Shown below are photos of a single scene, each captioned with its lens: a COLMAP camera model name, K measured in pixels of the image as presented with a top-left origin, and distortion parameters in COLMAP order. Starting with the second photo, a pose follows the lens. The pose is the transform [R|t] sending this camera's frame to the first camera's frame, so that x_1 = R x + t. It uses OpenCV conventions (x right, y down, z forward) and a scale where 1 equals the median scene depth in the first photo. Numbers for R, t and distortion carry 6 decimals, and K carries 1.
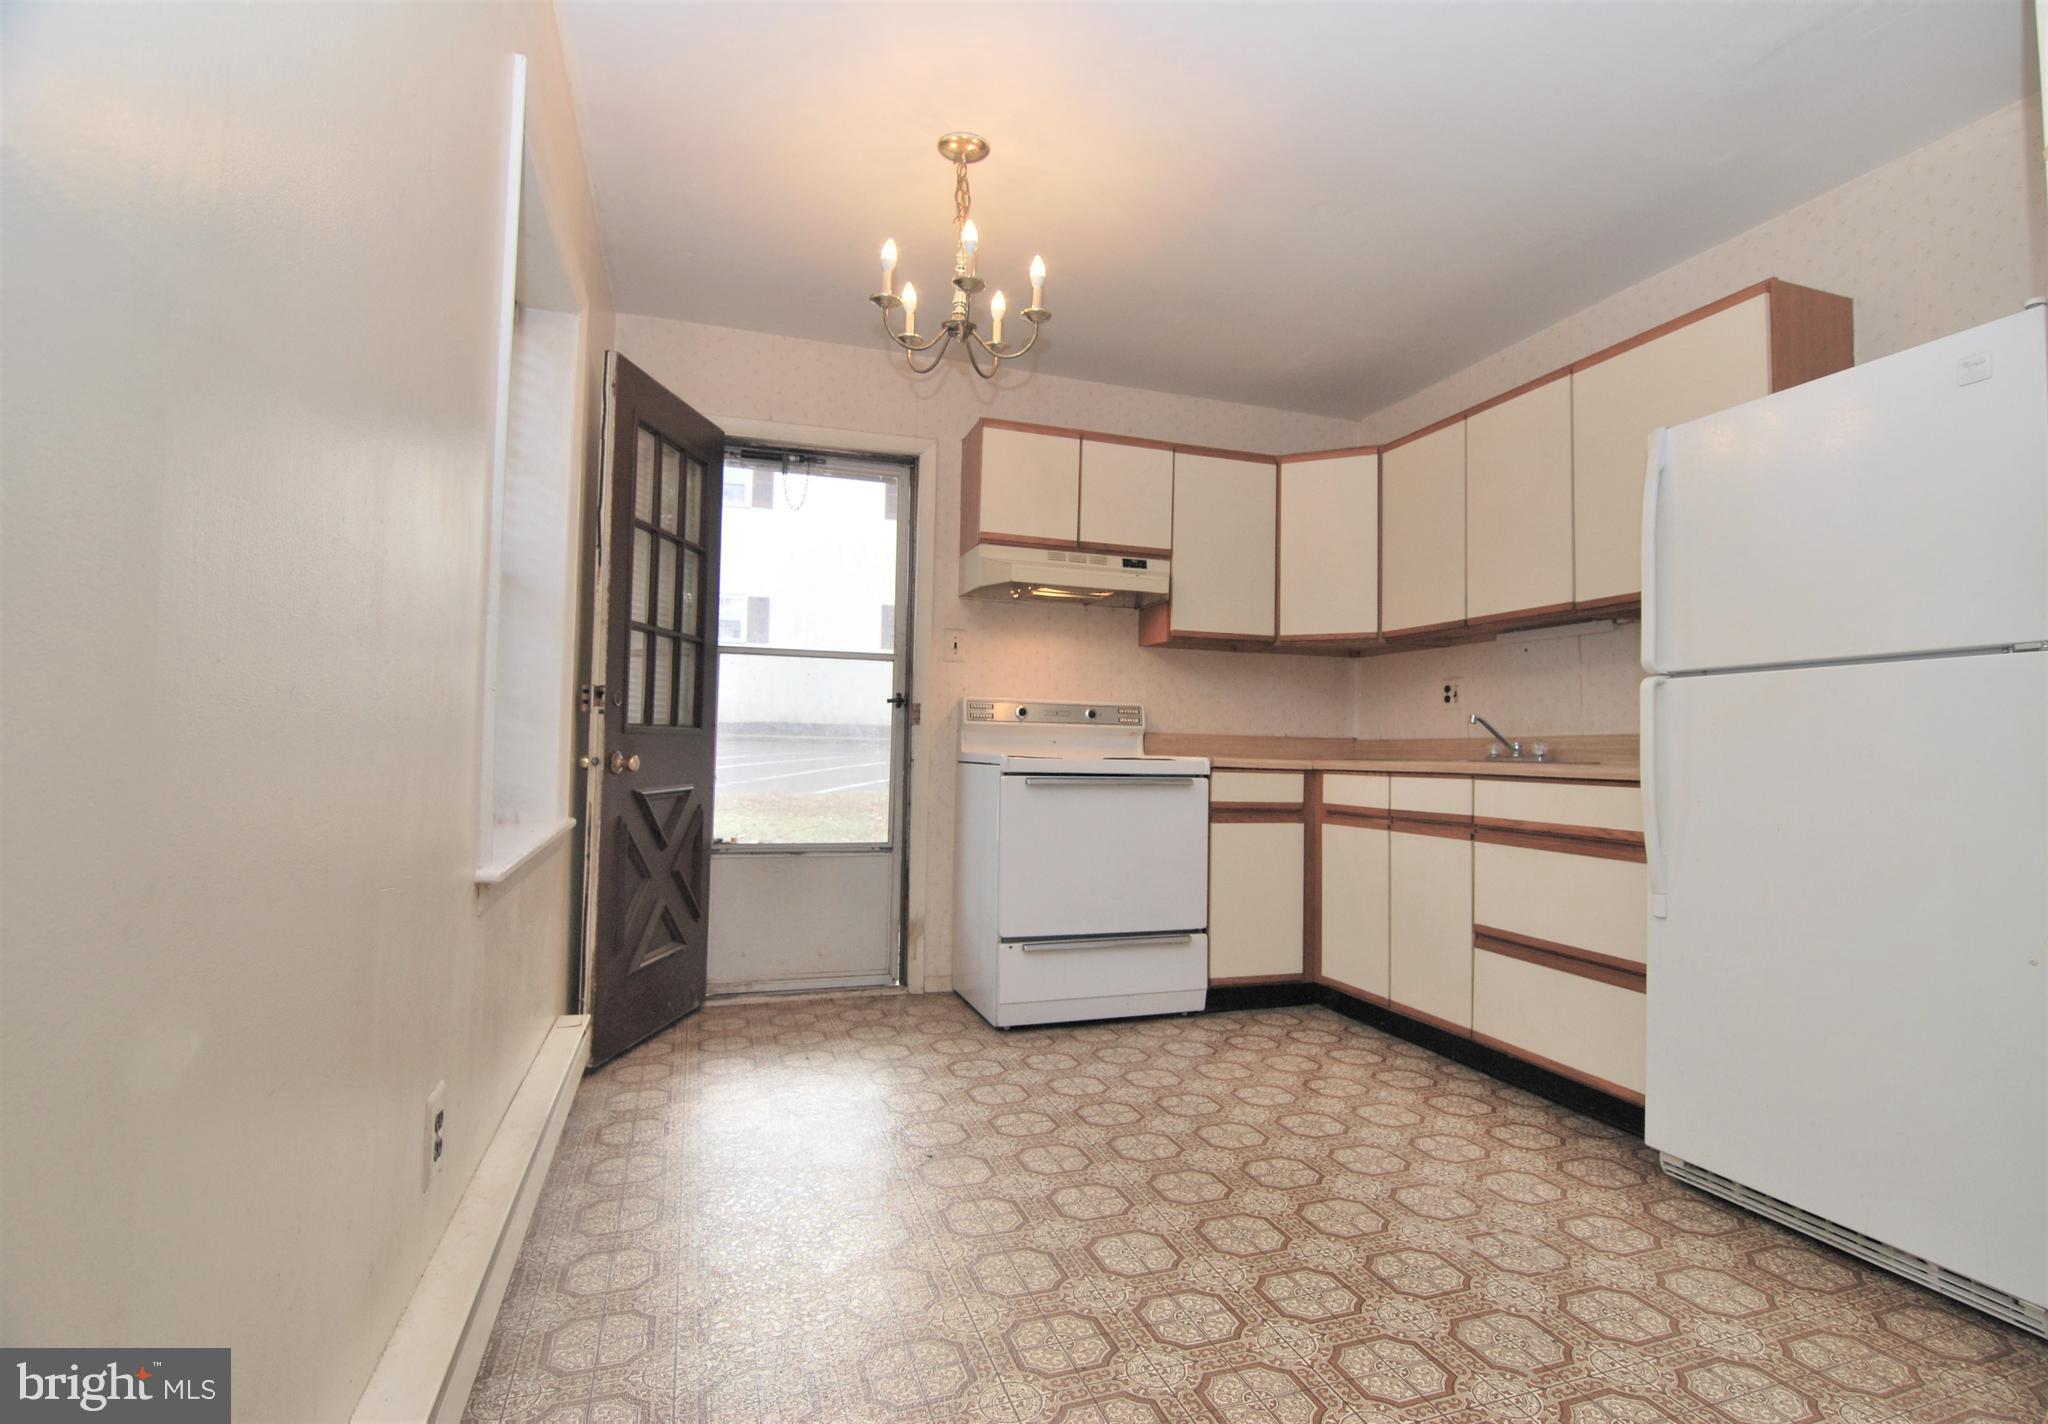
lens RADIAL K [[978.6, 0, 1025.5], [0, 978.6, 711.3], [0, 0, 1]] dist [-0.004717, -0.000525]
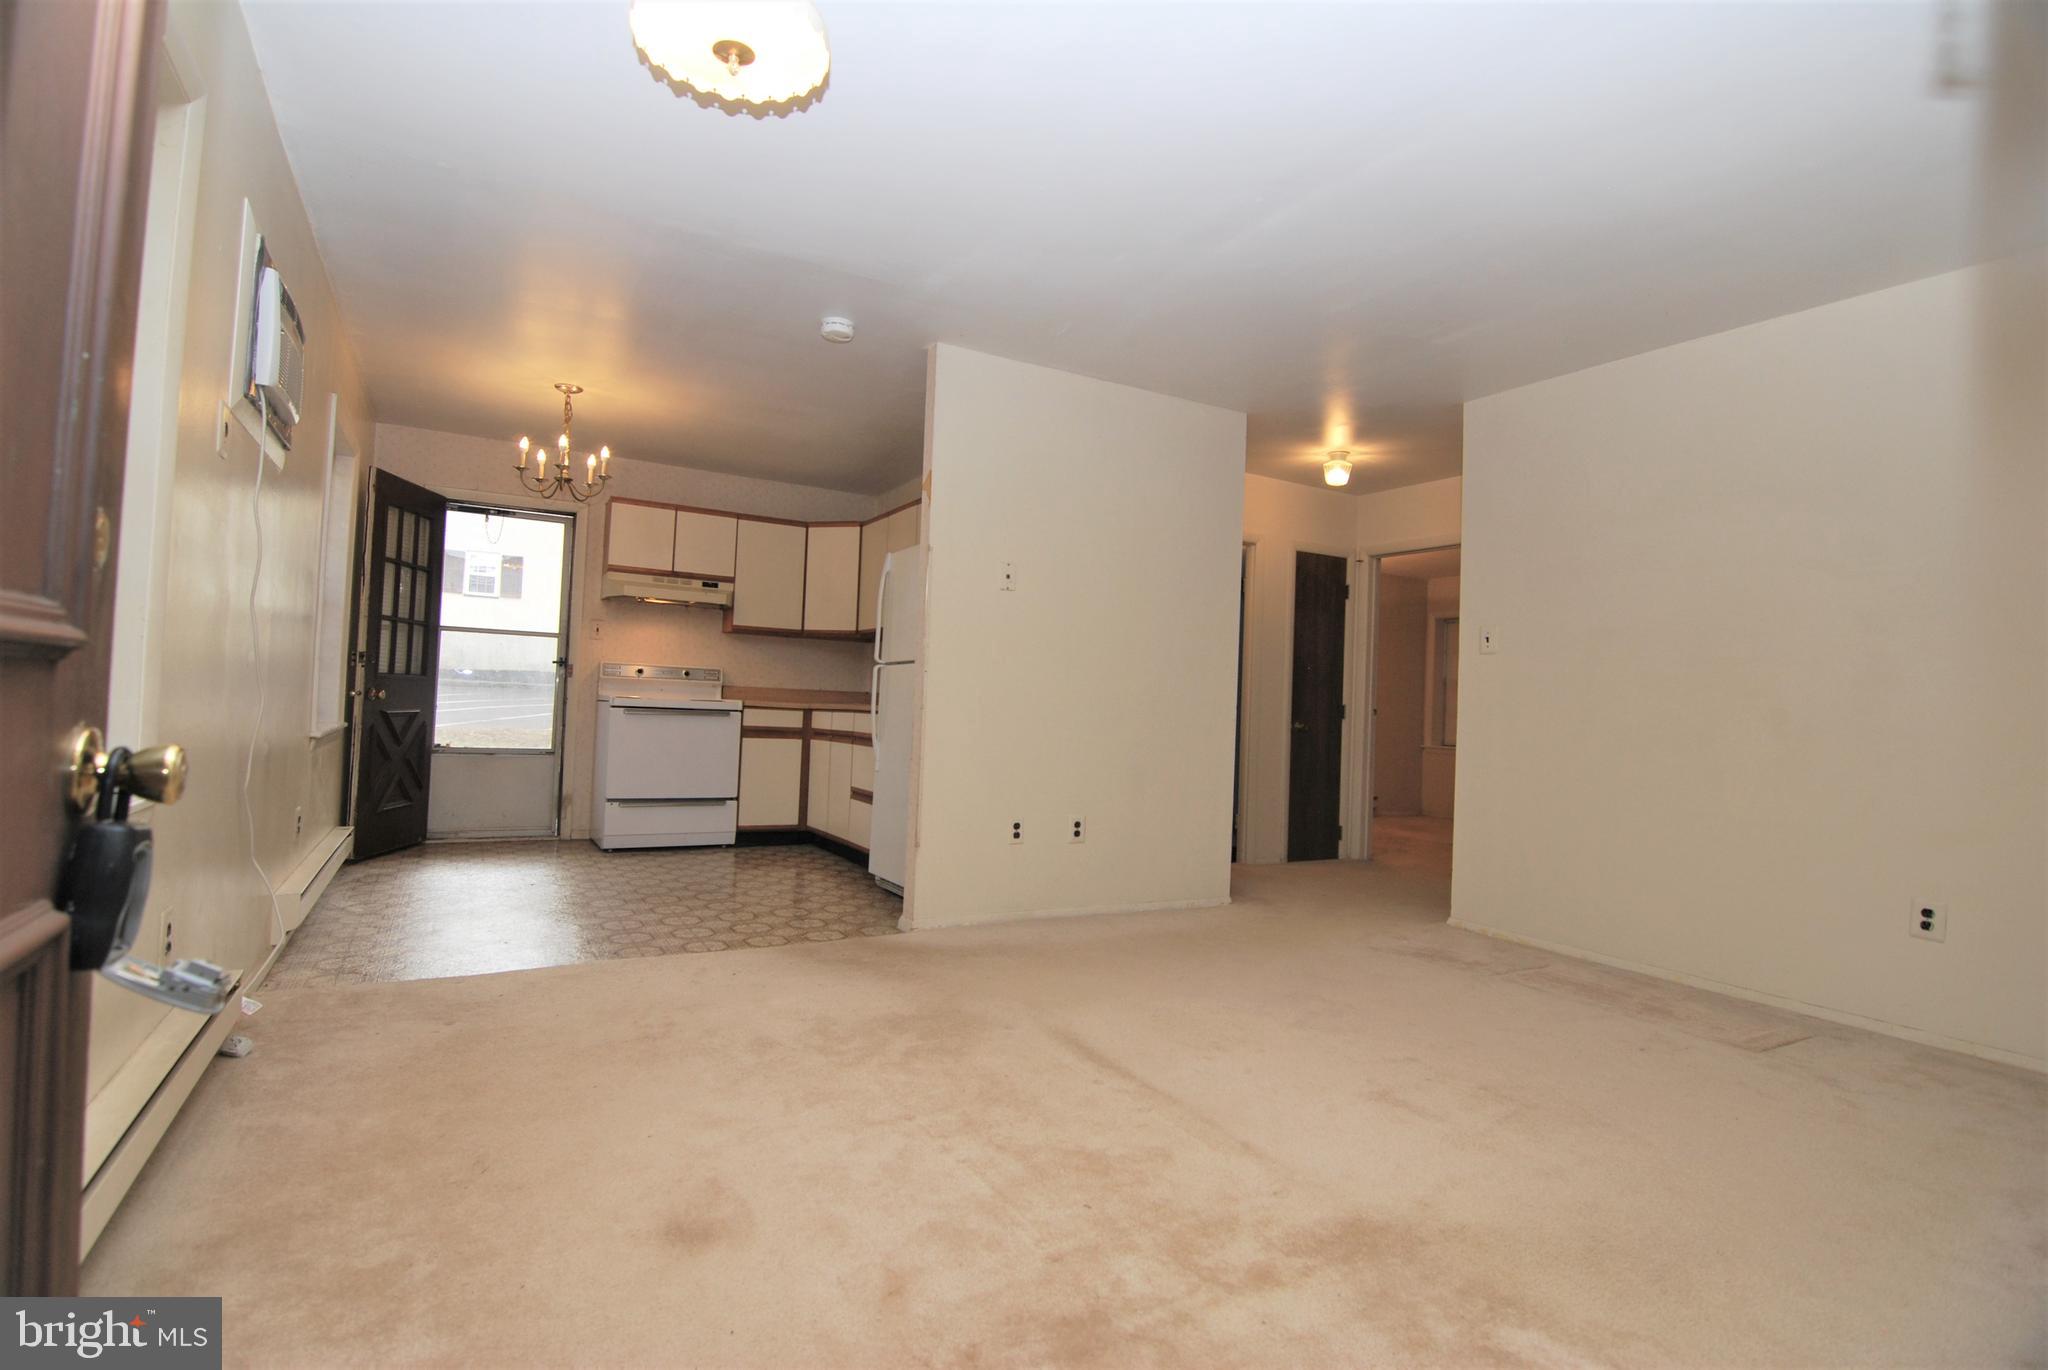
lens RADIAL K [[1014.3, 0, 1023.2], [0, 1014.3, 681.4], [0, 0, 1]] dist [-0.004818, -0.000986]
pose [[0.983232, 0.024962, 0.180644, 0.355251], [-0.027559, 0.999550, 0.011883, -0.021918], [-0.180266, -0.016663, 0.983477, -0.877386]]
